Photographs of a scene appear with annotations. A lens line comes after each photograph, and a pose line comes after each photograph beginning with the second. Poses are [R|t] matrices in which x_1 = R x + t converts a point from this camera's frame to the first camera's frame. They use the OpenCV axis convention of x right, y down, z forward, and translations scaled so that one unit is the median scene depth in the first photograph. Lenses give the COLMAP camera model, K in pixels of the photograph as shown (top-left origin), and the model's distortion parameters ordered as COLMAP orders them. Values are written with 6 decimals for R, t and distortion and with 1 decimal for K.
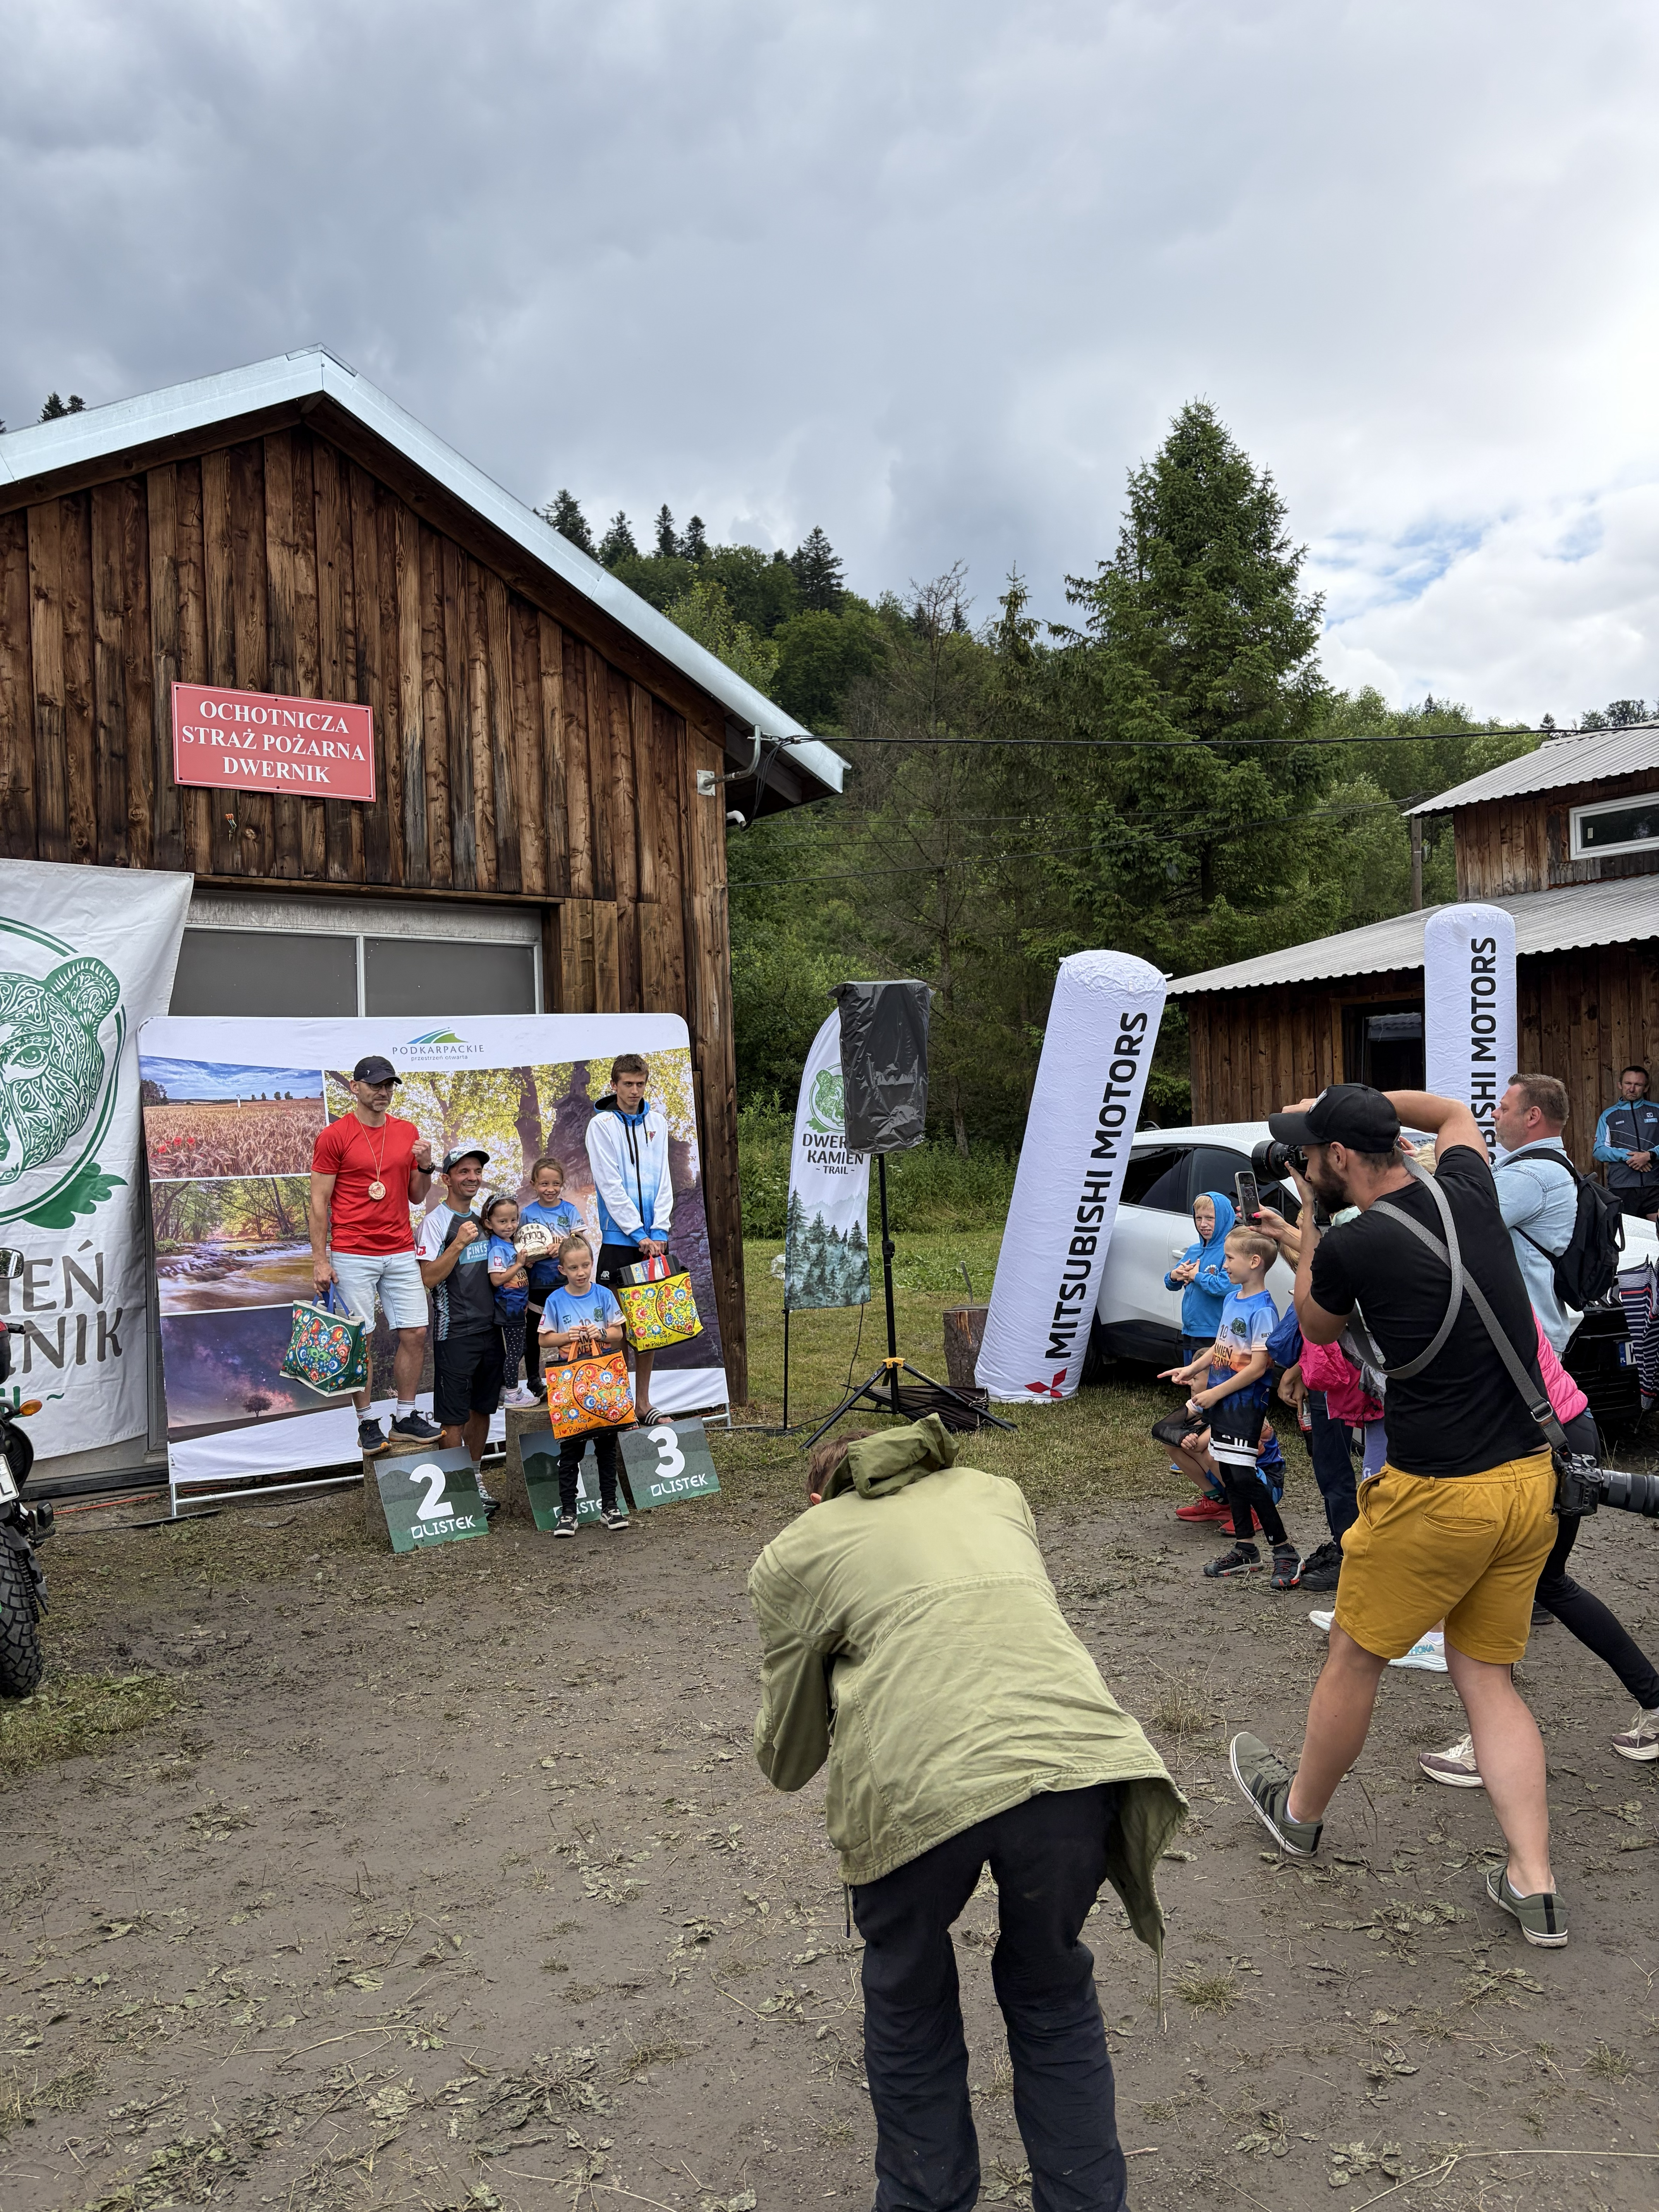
lens RADIAL K [[1681.0, 0, 854.8], [0, 1681.0, 1099.9], [0, 0, 1]] dist [0.052805, -0.042631]
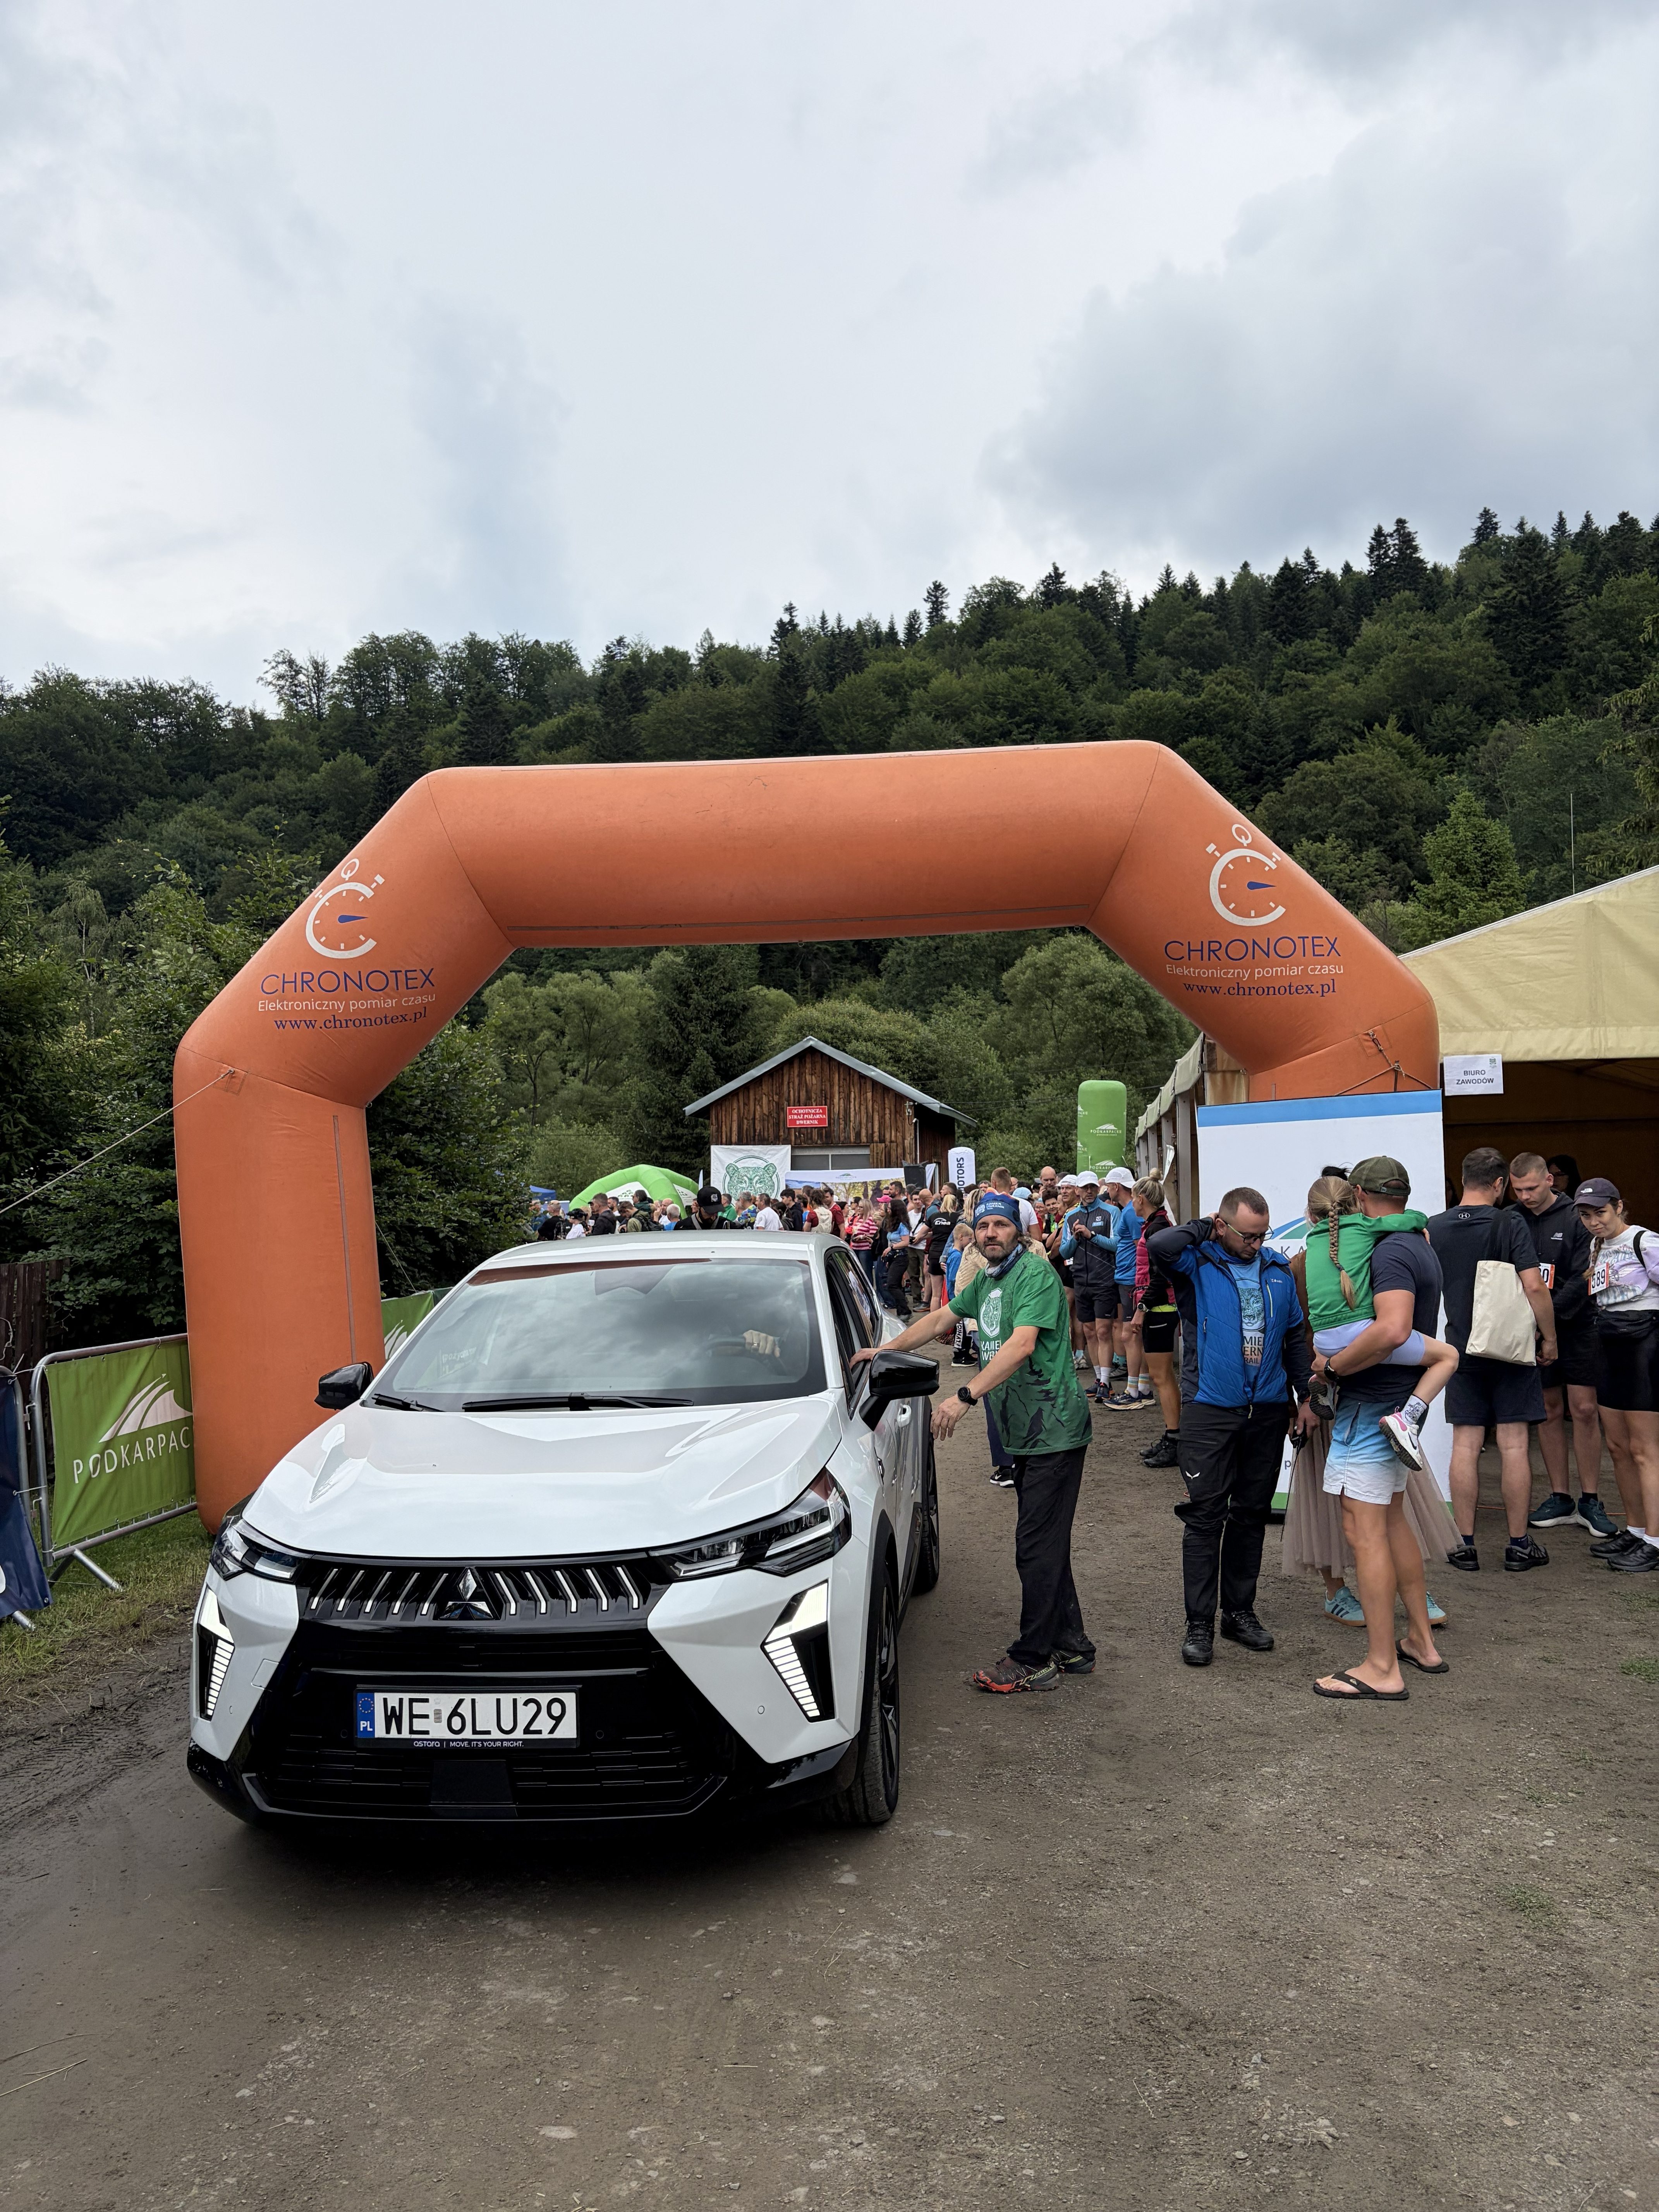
lens RADIAL K [[1676.1, 0, 836.6], [0, 1676.1, 1134.0], [0, 0, 1]] dist [0.076754, -0.084387]
pose [[0.694865, -0.005133, -0.719122, 2.910251], [0.007112, 0.999975, -0.000267, -0.146735], [0.719105, -0.004929, 0.694884, -2.084640]]
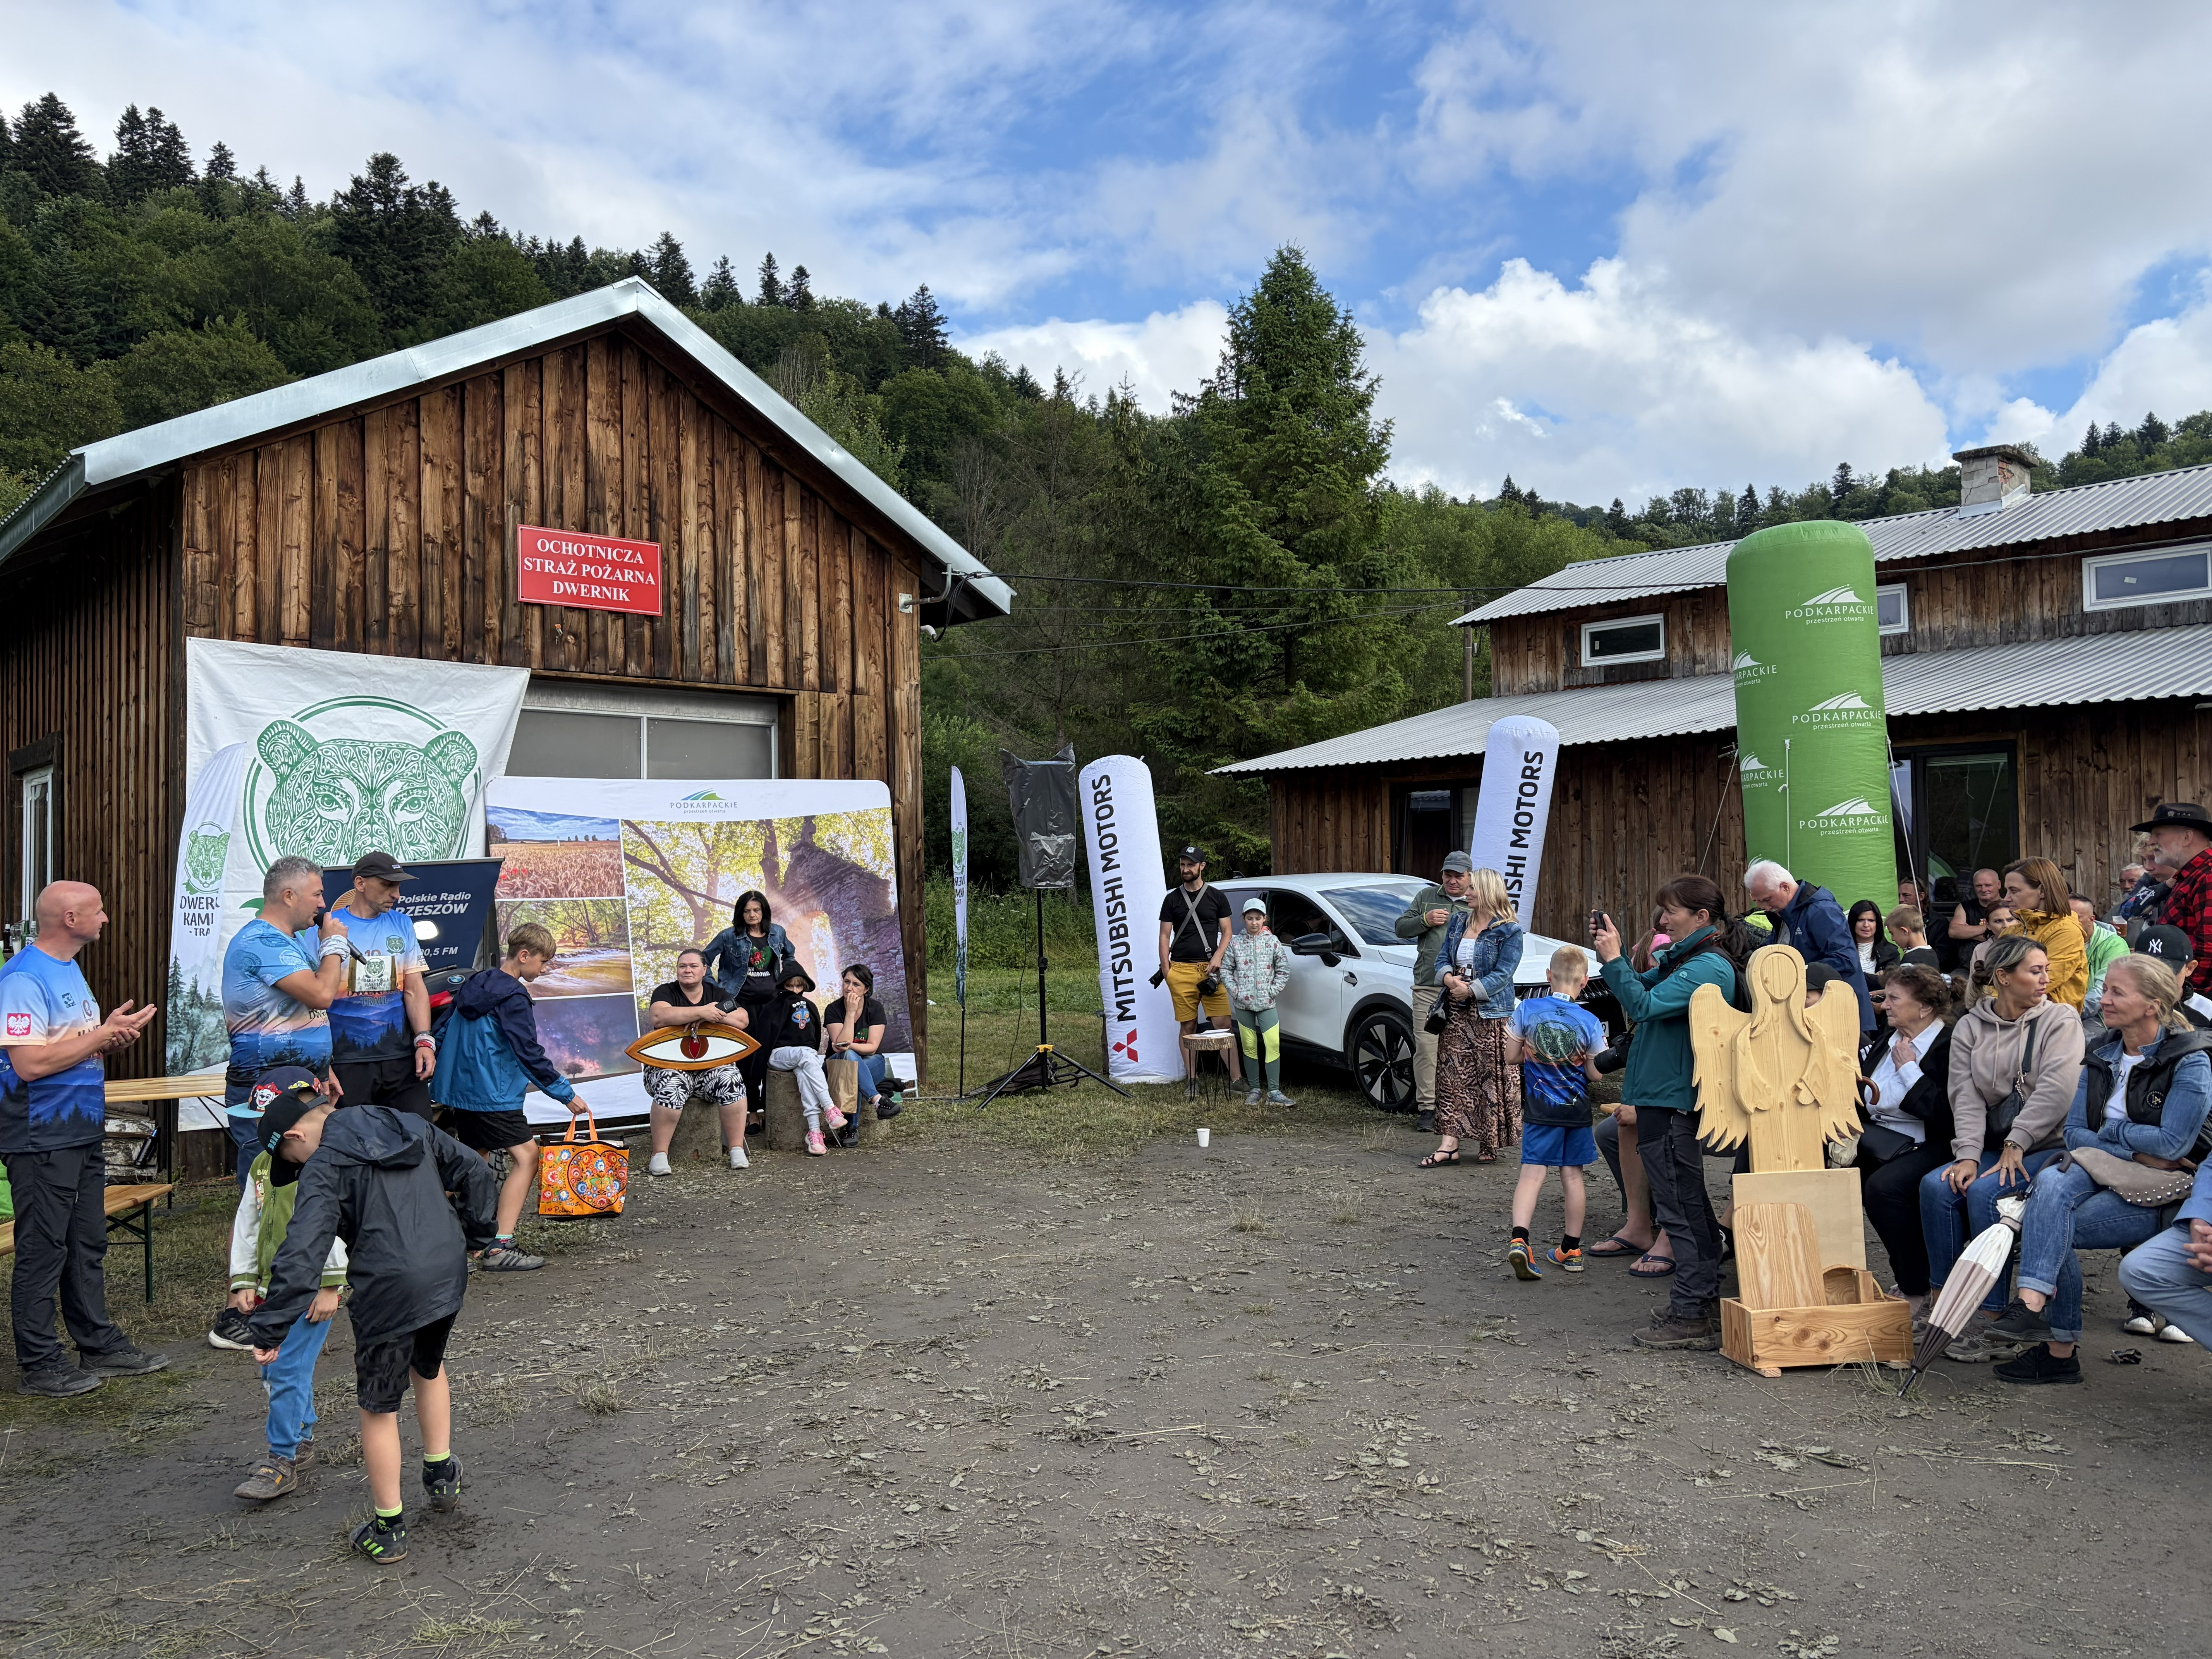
lens RADIAL K [[1664.5, 0, 1110.8], [0, 1664.5, 833.6], [0, 0, 1]] dist [0.139209, -0.348195]
pose [[0.994868, 0.022545, 0.098642, -0.058752], [-0.021428, 0.999694, -0.012363, 0.001638], [-0.098890, 0.010186, 0.995046, -0.319467]]
